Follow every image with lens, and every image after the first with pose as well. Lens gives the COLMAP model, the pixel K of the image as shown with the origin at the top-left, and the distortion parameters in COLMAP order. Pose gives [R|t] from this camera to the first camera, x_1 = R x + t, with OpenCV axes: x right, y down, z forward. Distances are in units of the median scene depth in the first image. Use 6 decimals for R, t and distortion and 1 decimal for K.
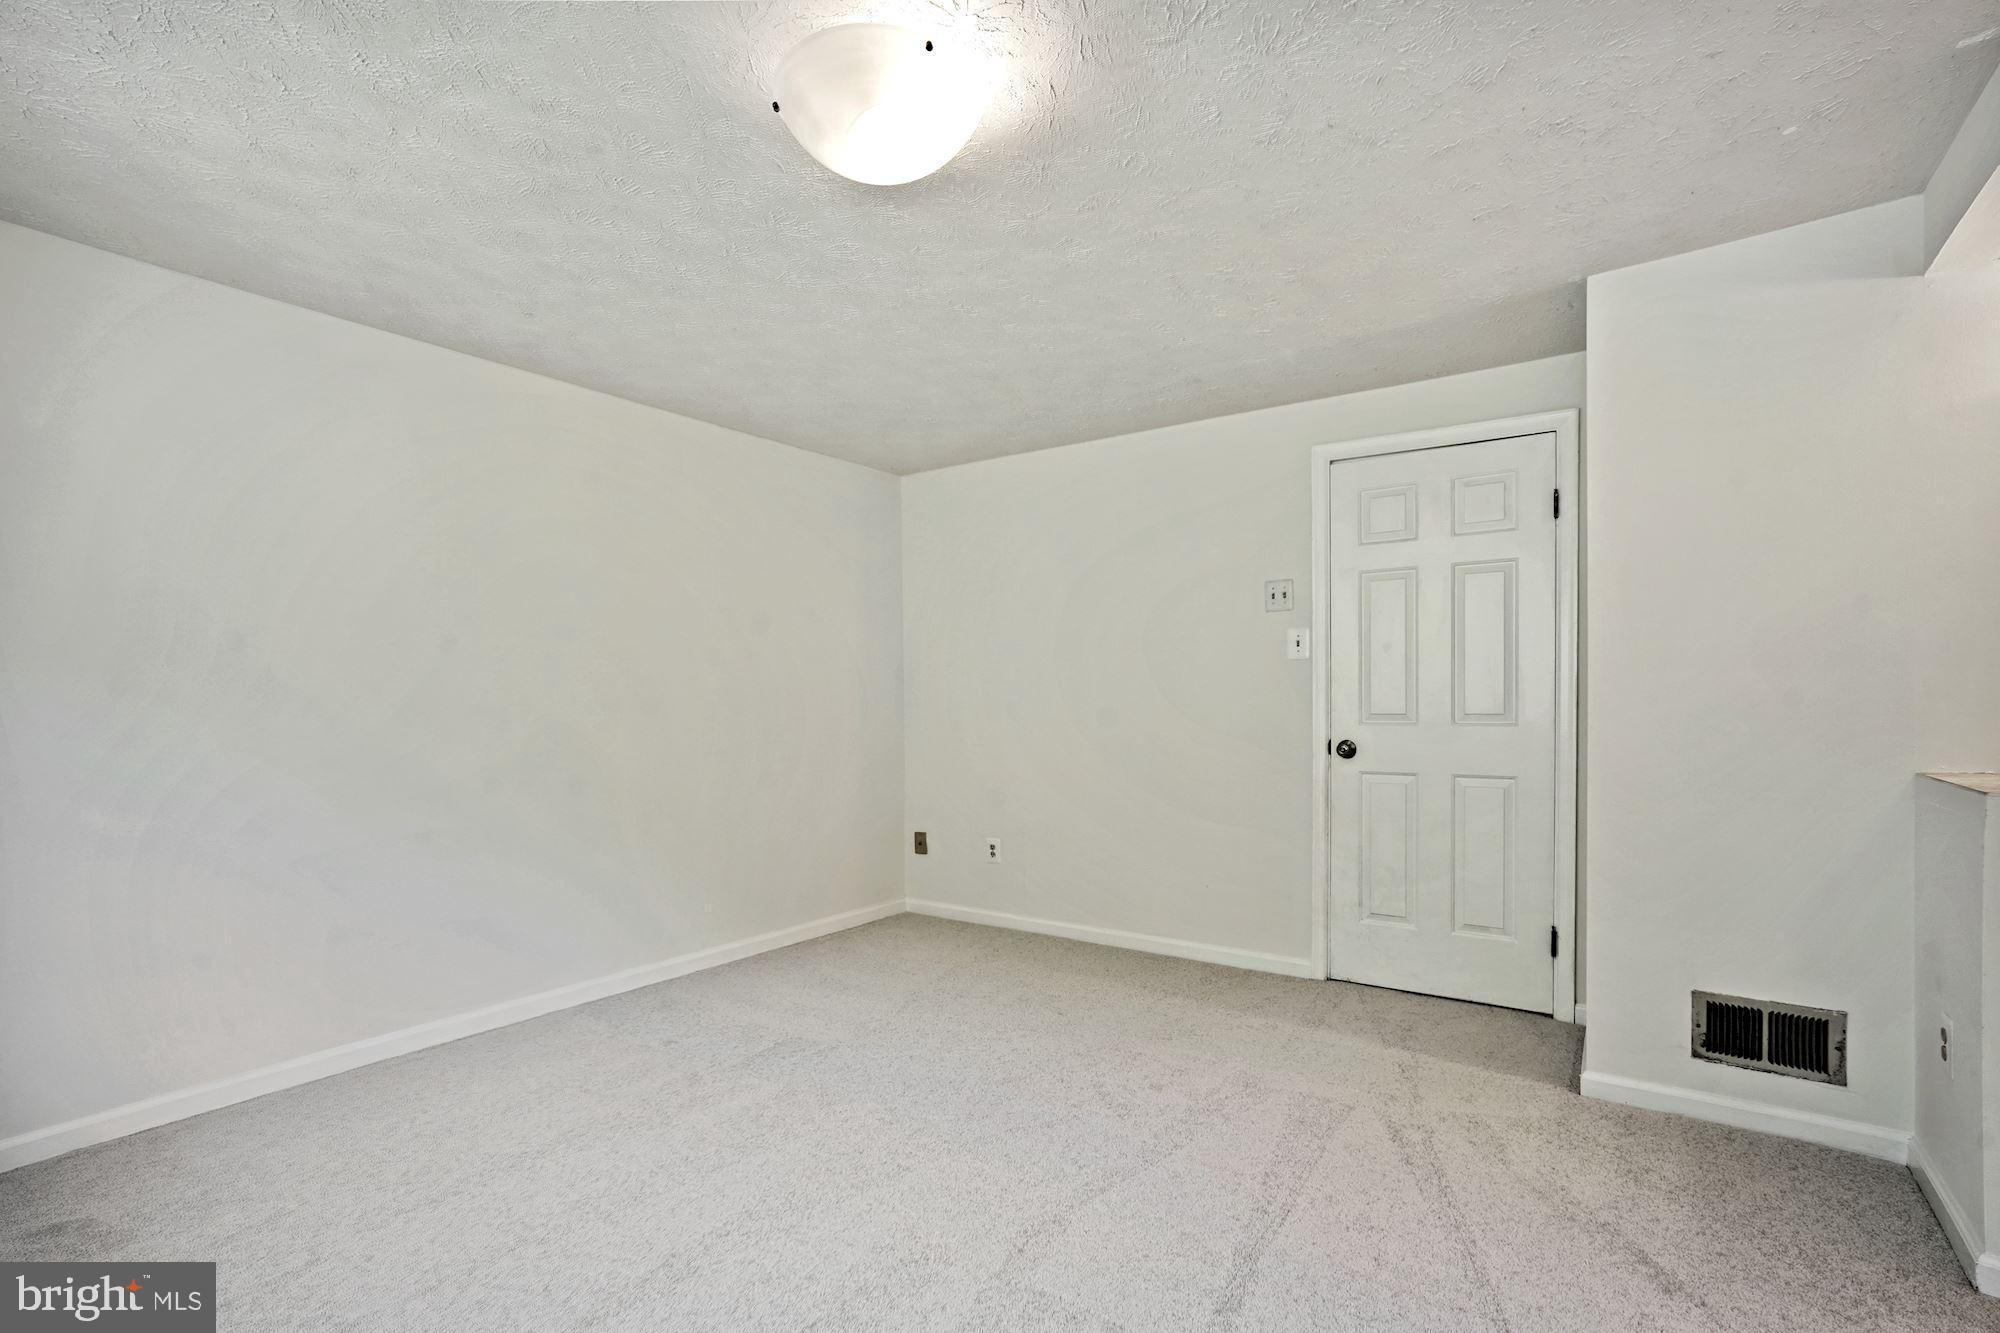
lens RADIAL K [[910.7, 0, 974.7], [0, 910.7, 691.7], [0, 0, 1]] dist [-0.045420, 0.022625]
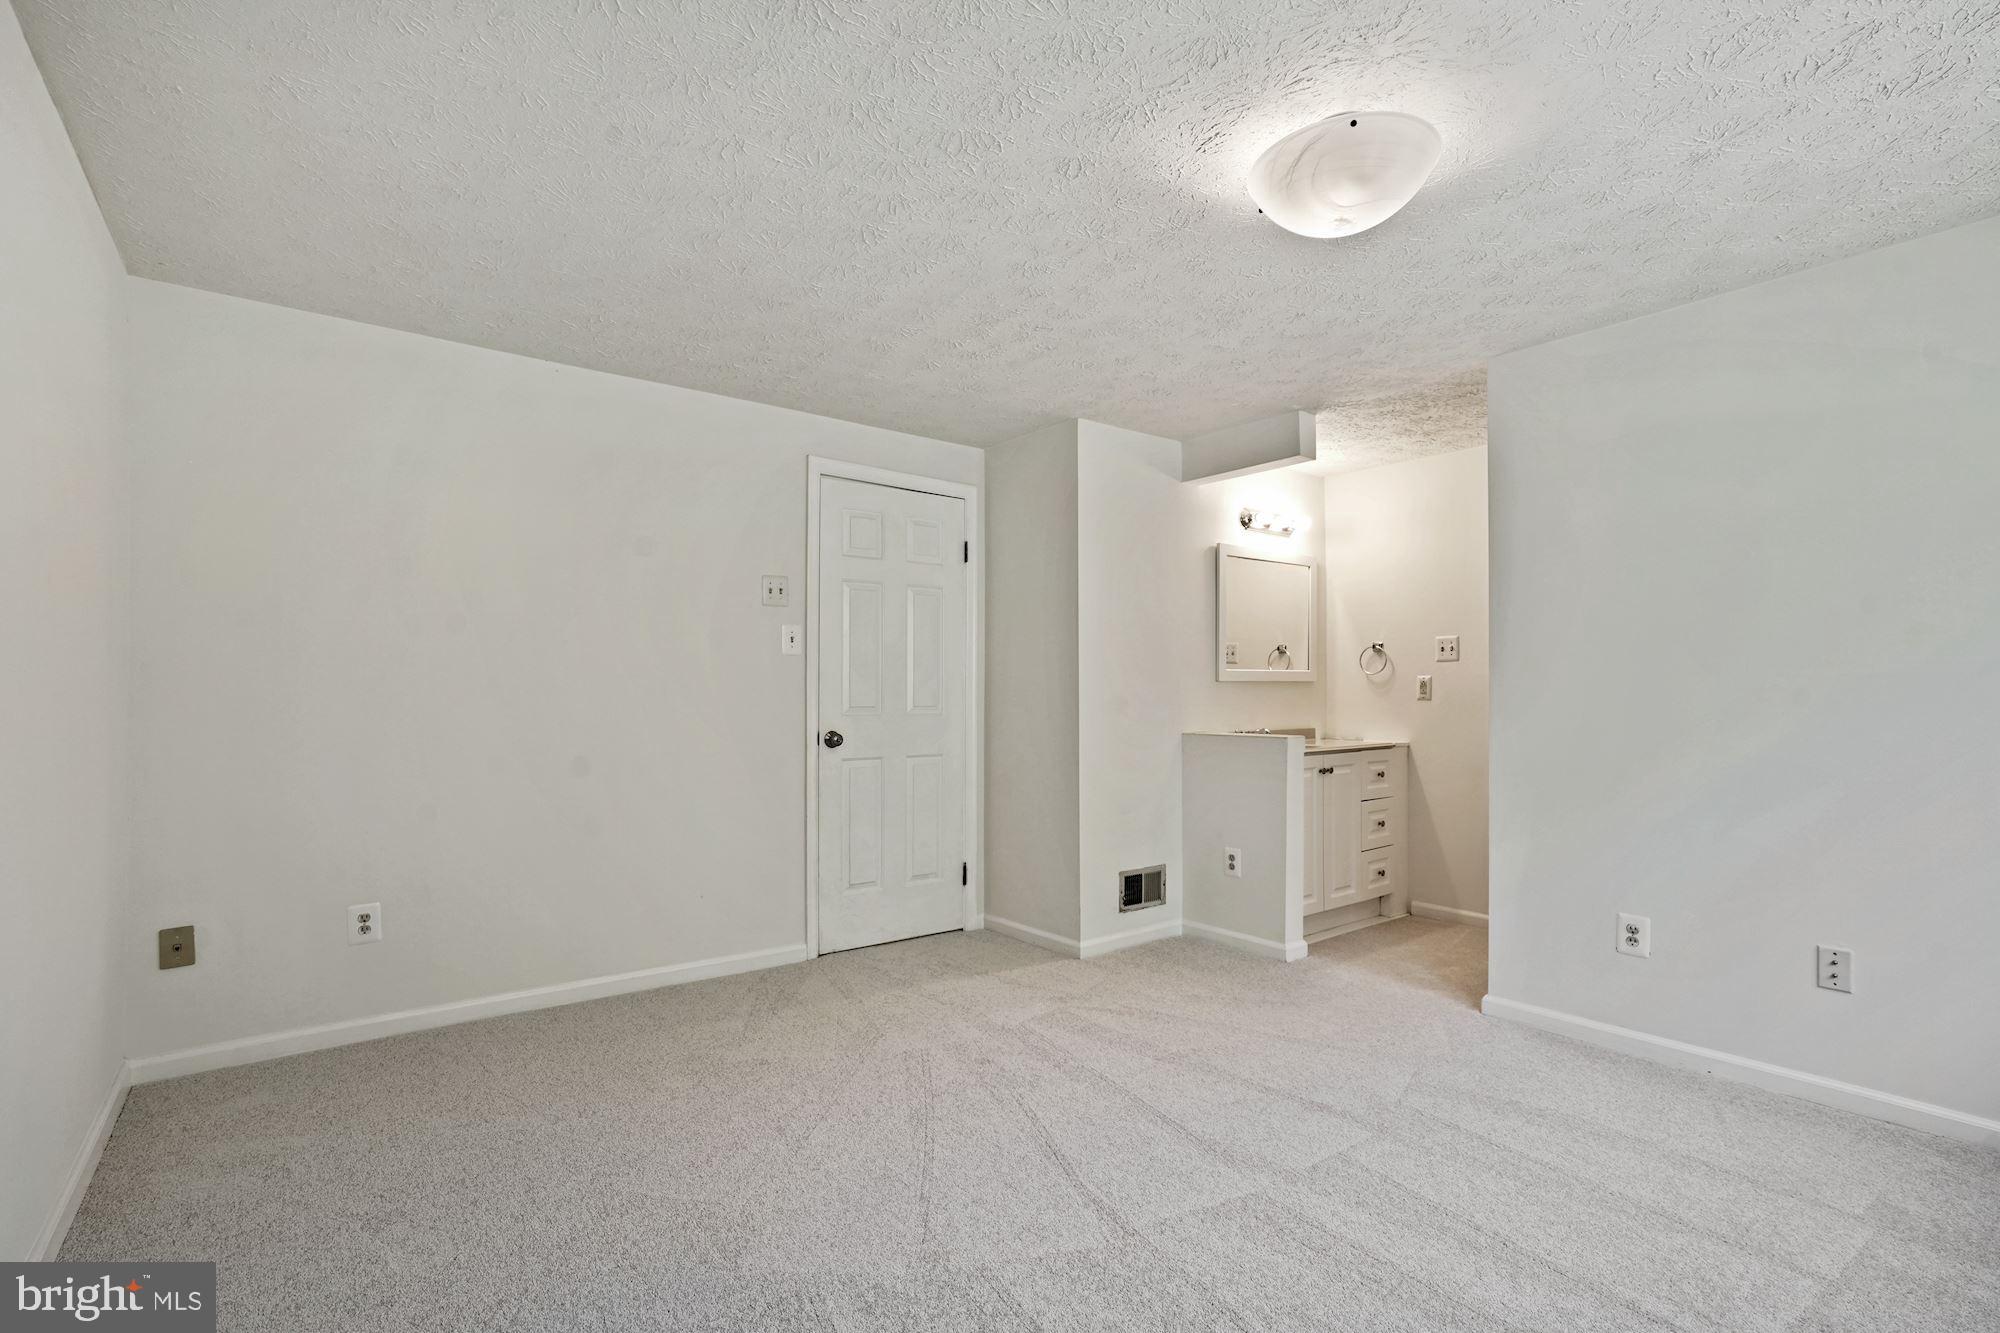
lens RADIAL K [[910.7, 0, 974.7], [0, 910.7, 691.7], [0, 0, 1]] dist [-0.045420, 0.022625]
pose [[0.295335, 0.013491, 0.955299, -0.668491], [-0.011137, 0.999881, -0.010678, 0.017344], [-0.955329, -0.007485, 0.295450, 0.580322]]
